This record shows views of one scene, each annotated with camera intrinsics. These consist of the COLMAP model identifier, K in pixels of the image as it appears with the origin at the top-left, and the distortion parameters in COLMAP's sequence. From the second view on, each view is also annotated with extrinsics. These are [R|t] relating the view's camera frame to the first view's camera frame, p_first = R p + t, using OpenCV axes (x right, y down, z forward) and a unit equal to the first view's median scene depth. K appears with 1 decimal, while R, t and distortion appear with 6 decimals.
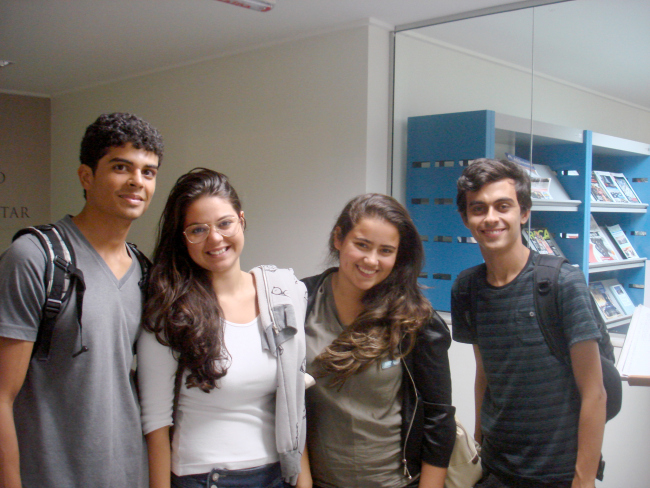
lens RADIAL K [[813.5, 0, 325.0], [0, 813.5, 246.2], [0, 0, 1]] dist [-0.025365, 0.000000]
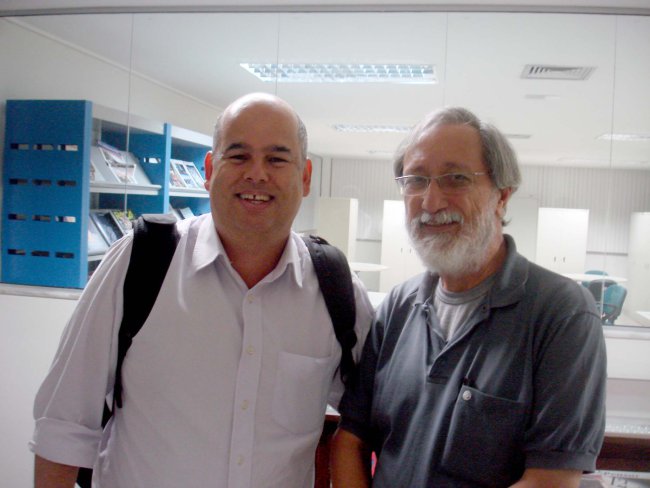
lens RADIAL K [[813.5, 0, 325.1], [0, 813.5, 242.8], [0, 0, 1]] dist [-0.025365, 0.000000]
pose [[0.853380, -0.000937, 0.521288, -0.077412], [-0.010186, 0.999777, 0.018473, -0.000091], [-0.521189, -0.021074, 0.853181, -0.080210]]
